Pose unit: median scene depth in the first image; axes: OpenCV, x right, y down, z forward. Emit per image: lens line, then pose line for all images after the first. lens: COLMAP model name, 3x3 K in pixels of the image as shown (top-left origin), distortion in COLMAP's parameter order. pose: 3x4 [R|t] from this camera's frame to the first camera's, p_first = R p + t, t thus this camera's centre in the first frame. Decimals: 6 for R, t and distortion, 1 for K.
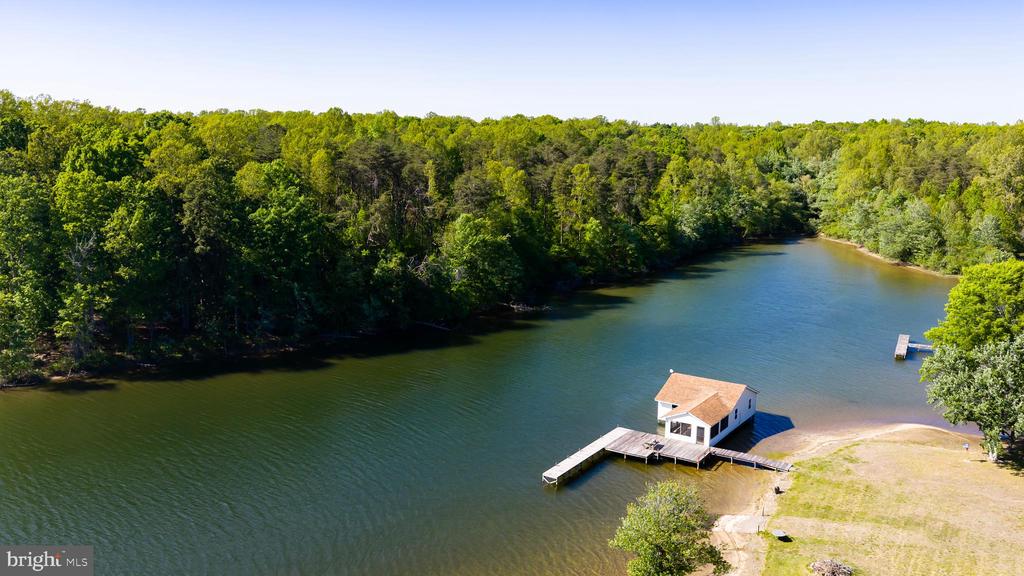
lens RADIAL K [[842.7, 0, 512.0], [0, 842.7, 296.2], [0, 0, 1]] dist [0.016839, -0.038993]
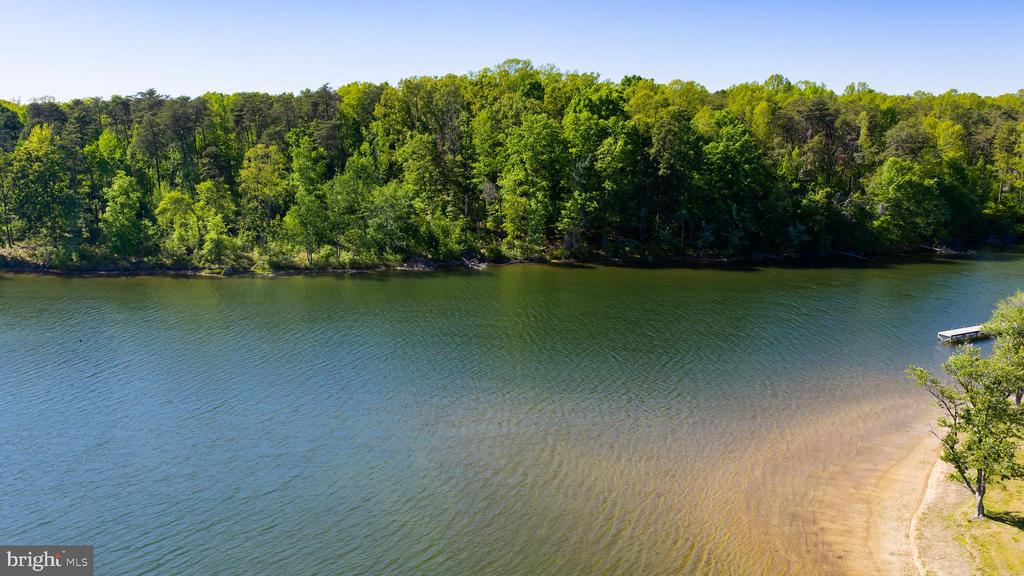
lens RADIAL K [[842.7, 0, 512.0], [0, 842.7, 296.2], [0, 0, 1]] dist [0.016839, -0.038993]
pose [[0.883376, 0.086650, -0.460585, 0.030491], [-0.085619, 0.996058, 0.023176, 0.113166], [0.460777, 0.018961, 0.887313, -0.217310]]
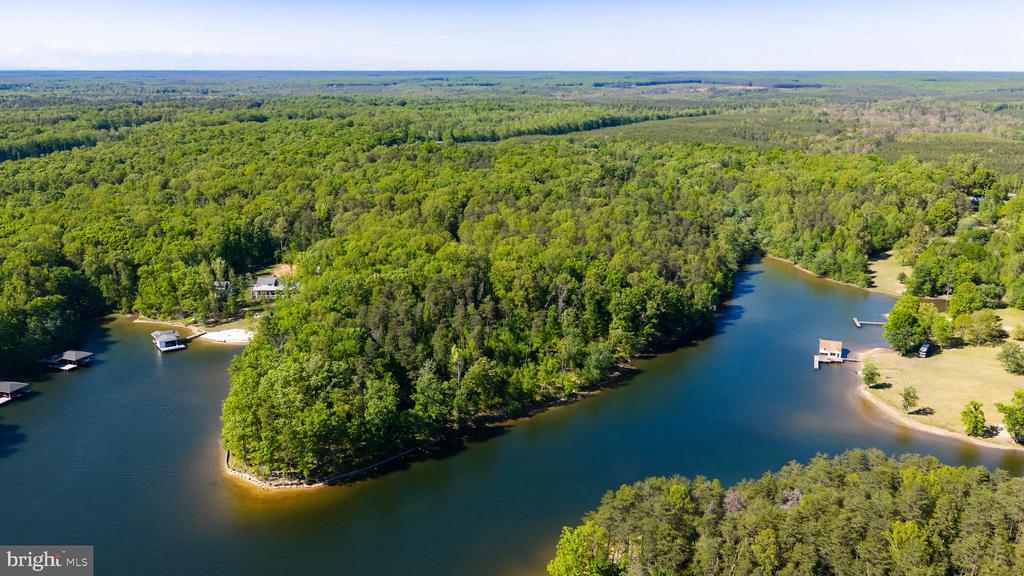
lens RADIAL K [[842.7, 0, 512.0], [0, 842.7, 296.2], [0, 0, 1]] dist [0.016839, -0.038993]
pose [[0.968519, -0.065389, 0.240198, -1.566831], [0.046153, 0.995324, 0.084858, -0.374225], [-0.244624, -0.071101, 0.967008, -1.765512]]
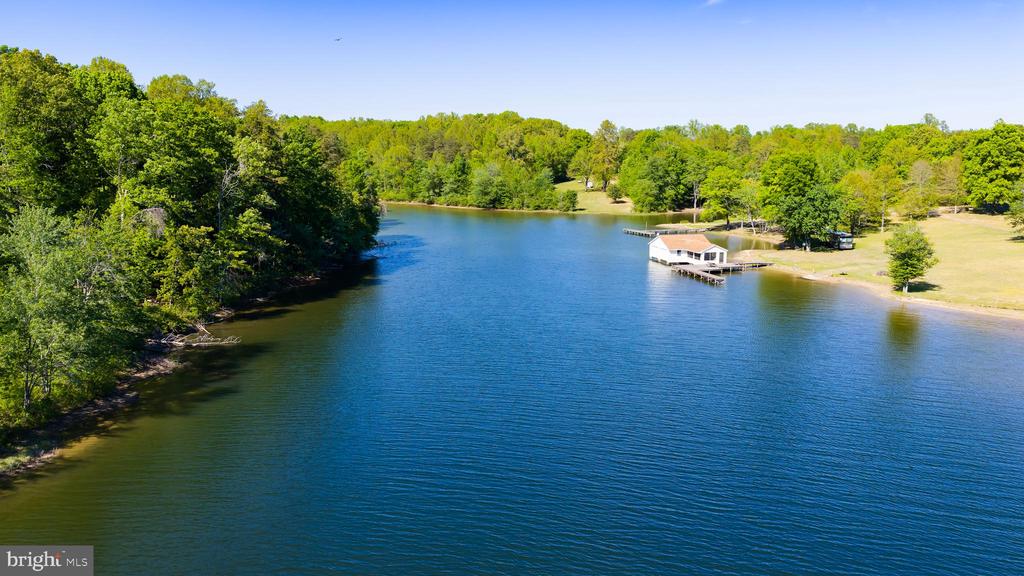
lens RADIAL K [[842.7, 0, 512.0], [0, 842.7, 296.2], [0, 0, 1]] dist [0.016839, -0.038993]
pose [[0.662298, -0.127602, 0.738295, -0.904513], [0.137375, 0.989367, 0.047761, 0.068872], [-0.736539, 0.069791, 0.672785, 0.111528]]
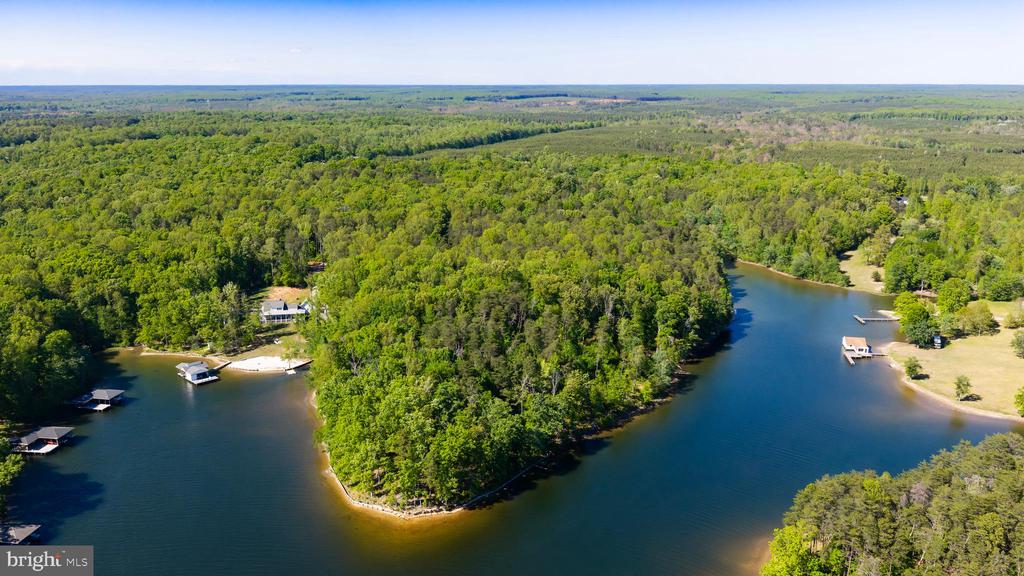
lens RADIAL K [[842.7, 0, 512.0], [0, 842.7, 296.2], [0, 0, 1]] dist [0.016839, -0.038993]
pose [[0.914798, -0.101702, 0.390897, -2.149285], [0.076686, 0.993911, 0.079127, -0.414356], [-0.396564, -0.042409, 0.917027, -1.564610]]
